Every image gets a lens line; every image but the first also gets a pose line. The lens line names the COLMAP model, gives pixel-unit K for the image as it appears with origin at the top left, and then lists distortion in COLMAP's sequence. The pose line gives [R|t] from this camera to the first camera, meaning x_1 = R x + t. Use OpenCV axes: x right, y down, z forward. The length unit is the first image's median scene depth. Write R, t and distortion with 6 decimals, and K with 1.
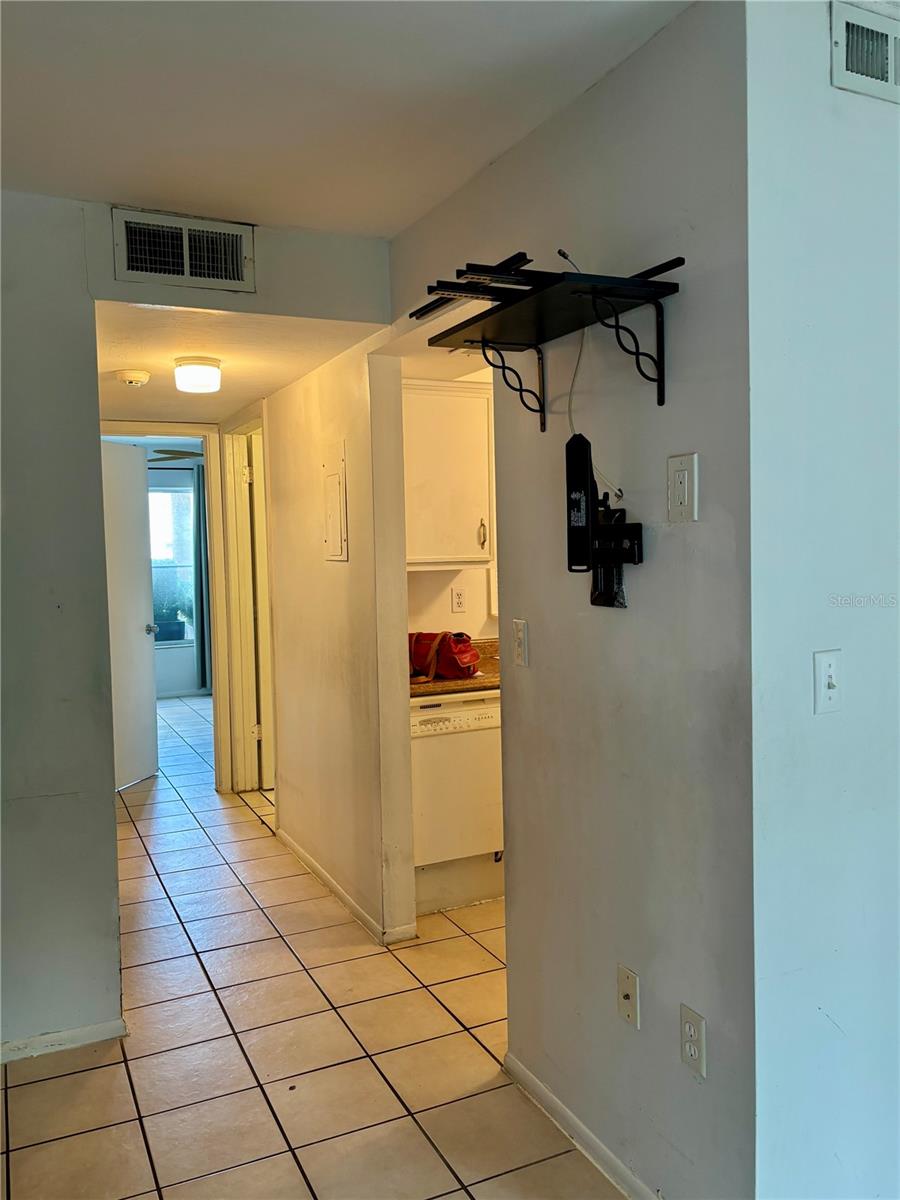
lens RADIAL K [[946.1, 0, 449.3], [0, 946.1, 596.5], [0, 0, 1]] dist [-0.004251, 0.000505]
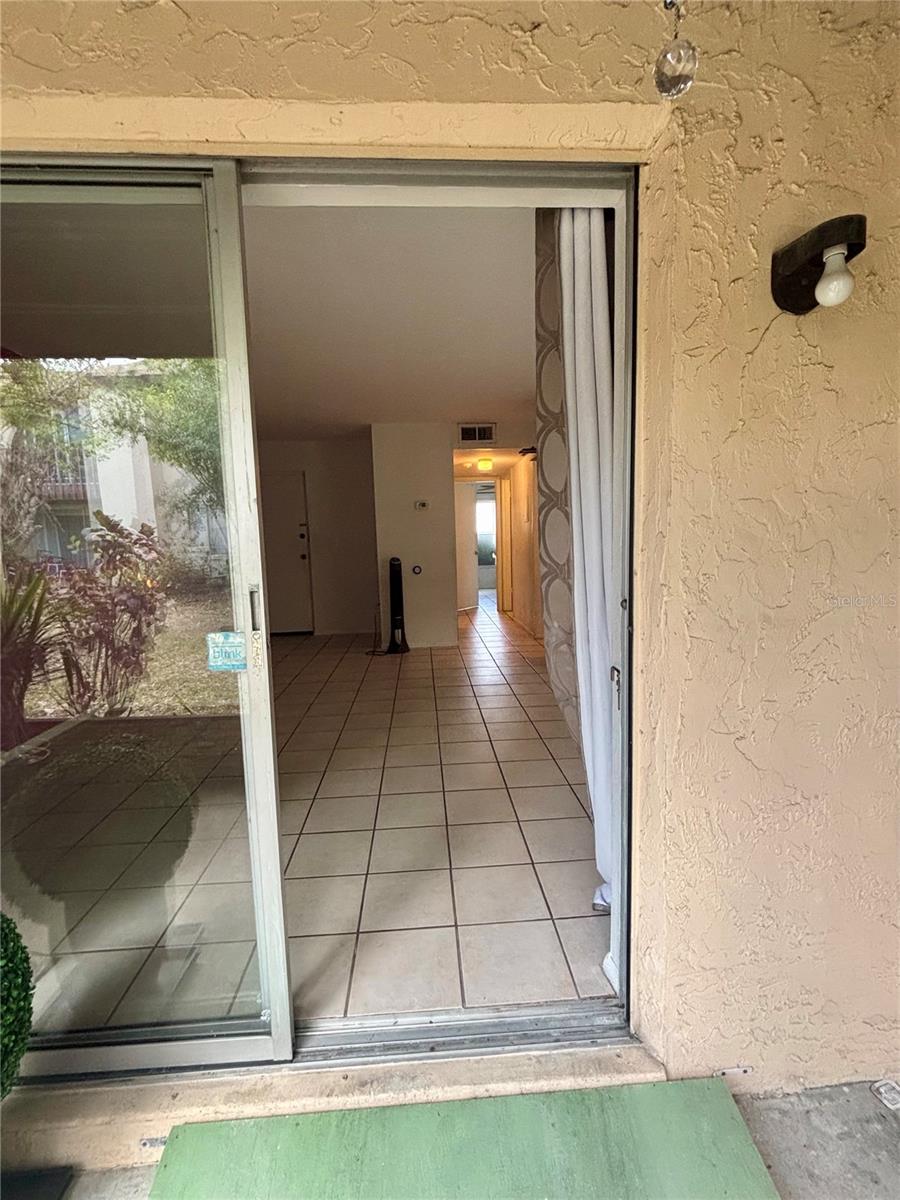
lens RADIAL K [[528.0, 0, 452.2], [0, 528.0, 597.3], [0, 0, 1]] dist [-0.000179, 0.000021]
pose [[0.927876, 0.033851, -0.371349, 0.300909], [-0.007918, 0.997435, 0.071138, 0.084721], [0.372804, -0.063067, 0.925764, -0.700761]]
